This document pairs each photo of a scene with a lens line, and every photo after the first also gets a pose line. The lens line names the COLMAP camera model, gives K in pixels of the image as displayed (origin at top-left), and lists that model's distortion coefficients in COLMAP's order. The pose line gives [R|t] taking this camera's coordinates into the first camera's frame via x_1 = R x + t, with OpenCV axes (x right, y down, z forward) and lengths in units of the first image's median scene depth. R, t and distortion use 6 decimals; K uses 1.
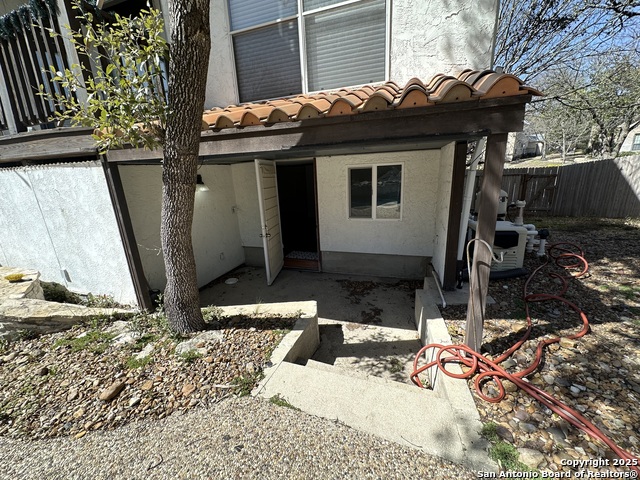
lens RADIAL K [[256.0, 0, 319.3], [0, 256.0, 238.3], [0, 0, 1]] dist [-0.001076, 0.000130]
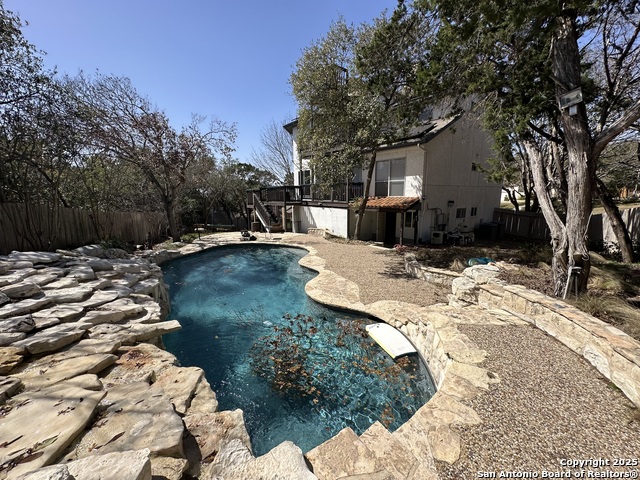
lens RADIAL K [[256.0, 0, 319.3], [0, 256.0, 238.3], [0, 0, 1]] dist [-0.001076, 0.000130]
pose [[0.833759, 0.133482, -0.535751, 1.603636], [-0.167767, 0.985705, -0.015498, 0.487554], [0.526024, 0.102803, 0.844234, -3.745357]]
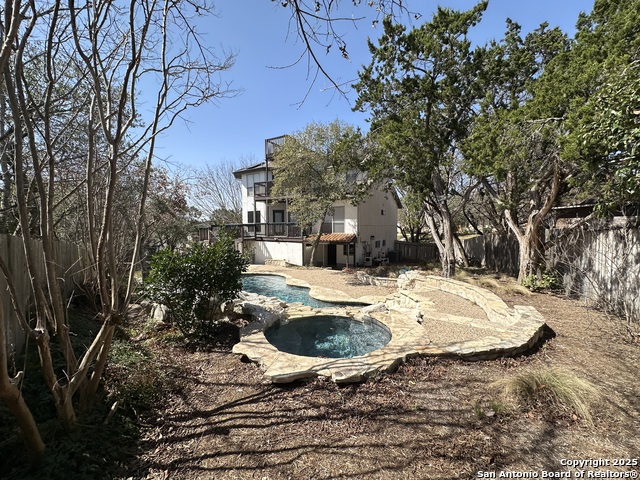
lens RADIAL K [[256.0, 0, 319.3], [0, 256.0, 238.3], [0, 0, 1]] dist [-0.001076, 0.000130]
pose [[0.974680, 0.047871, -0.218422, 1.082703], [-0.091388, 0.976790, -0.193727, 0.861625], [0.204078, 0.208783, 0.956432, -5.443700]]
